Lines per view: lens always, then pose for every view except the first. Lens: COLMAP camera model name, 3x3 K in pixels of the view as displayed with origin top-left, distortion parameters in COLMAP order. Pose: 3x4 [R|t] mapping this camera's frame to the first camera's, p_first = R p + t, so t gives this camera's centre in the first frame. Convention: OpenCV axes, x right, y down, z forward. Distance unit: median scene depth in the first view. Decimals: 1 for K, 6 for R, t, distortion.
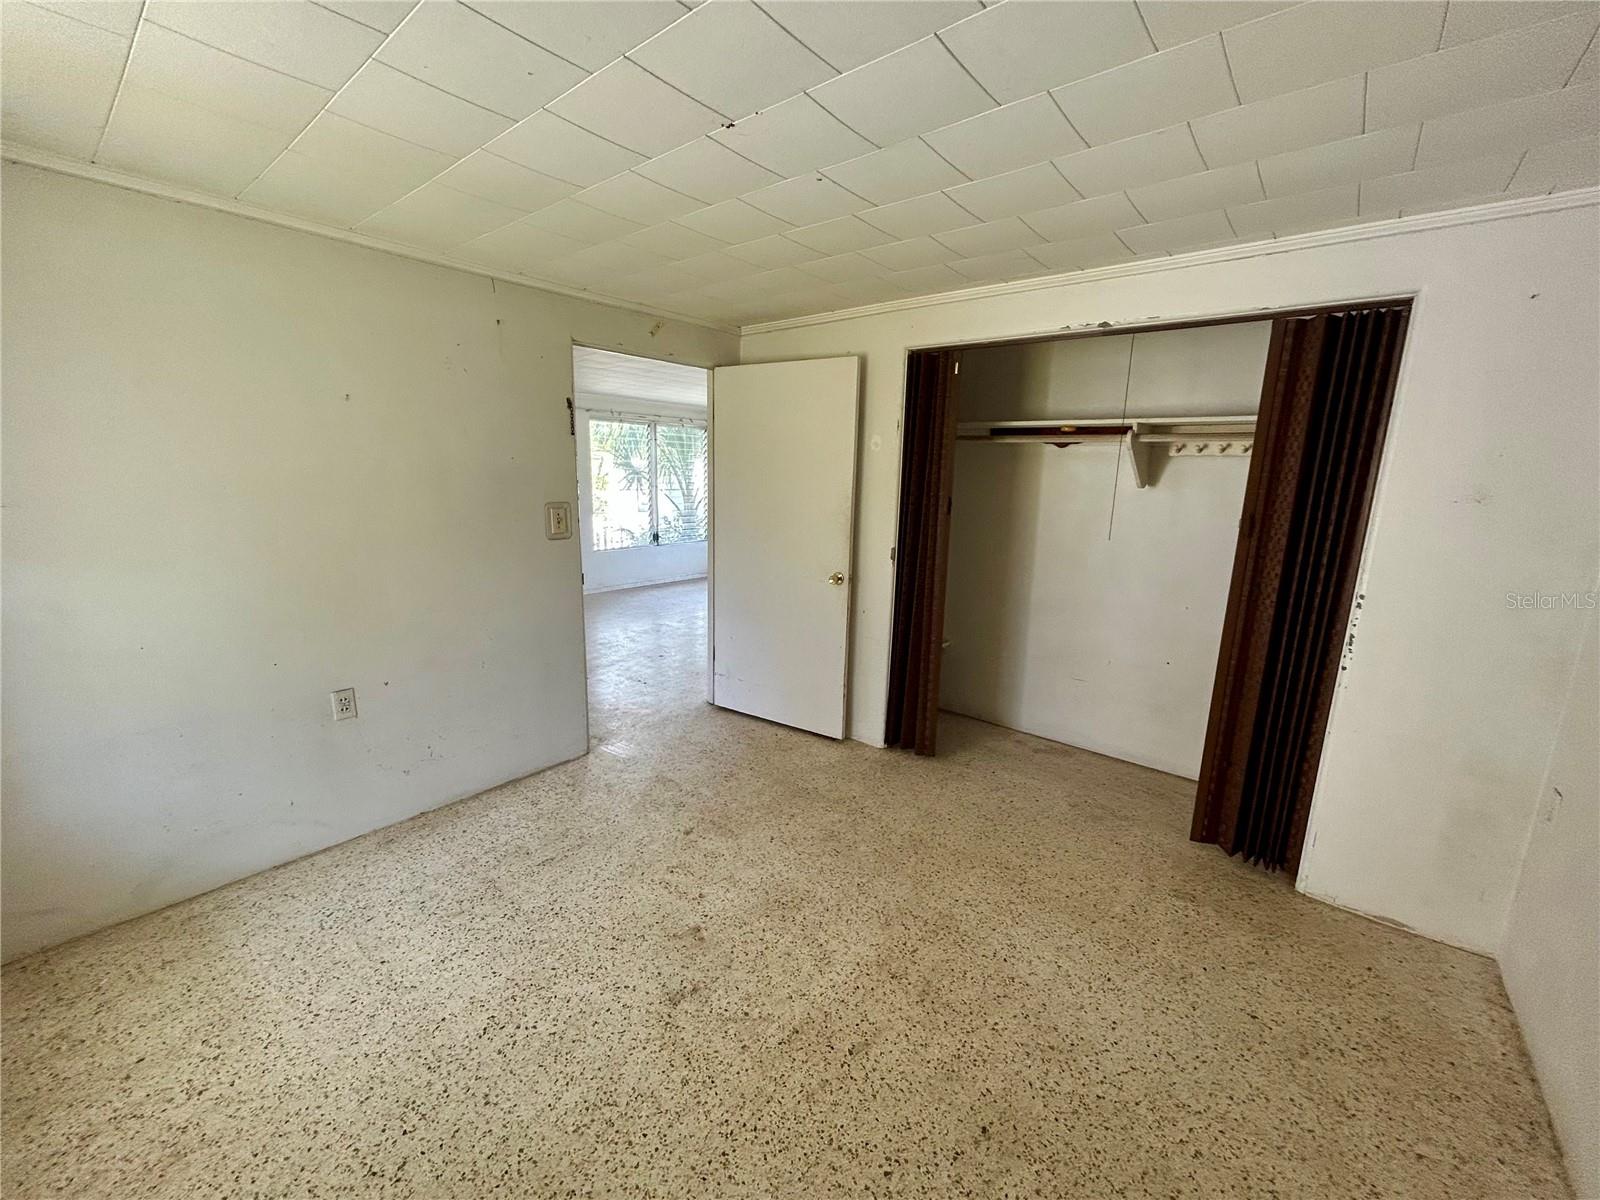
lens RADIAL K [[644.1, 0, 800.4], [0, 644.1, 598.1], [0, 0, 1]] dist [-0.000732, 0.000516]
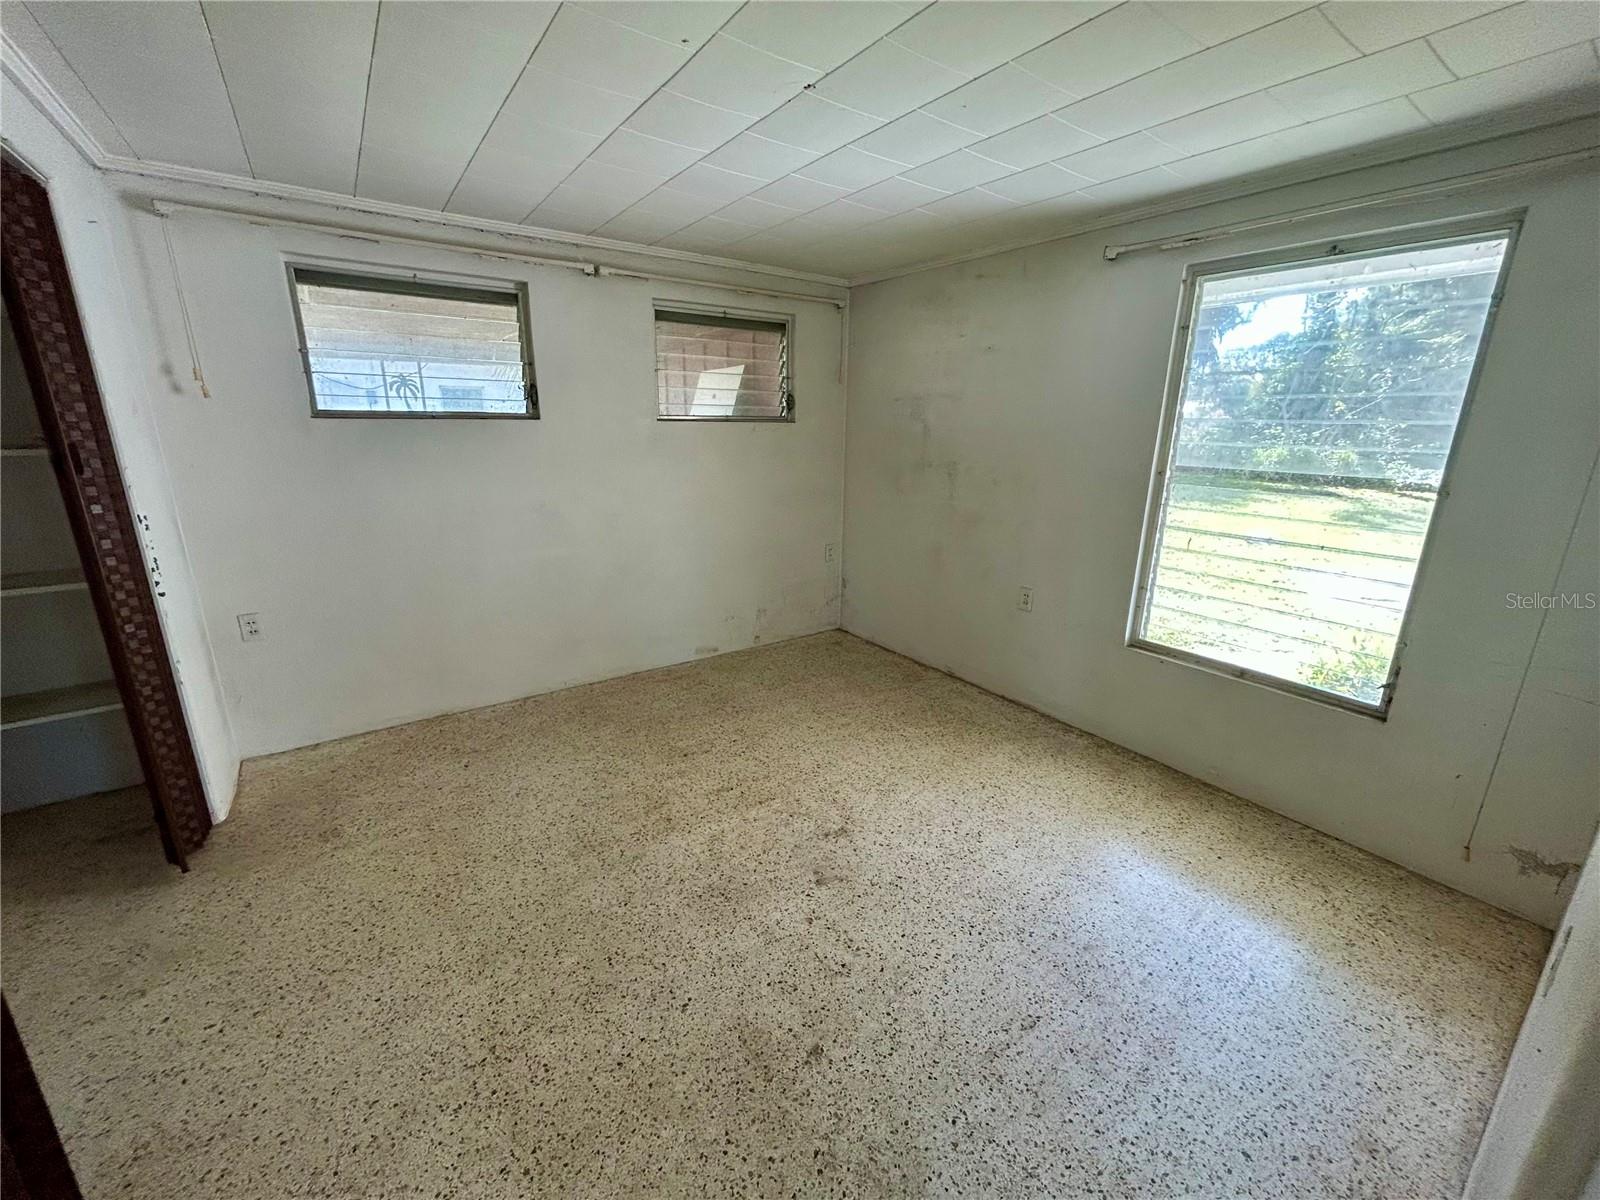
lens RADIAL K [[644.1, 0, 800.4], [0, 644.1, 598.1], [0, 0, 1]] dist [-0.000732, 0.000516]
pose [[-0.964757, -0.105782, 0.240945, -0.334753], [0.015473, 0.891254, 0.453241, -0.333477], [-0.262688, 0.440996, -0.858206, 1.714591]]
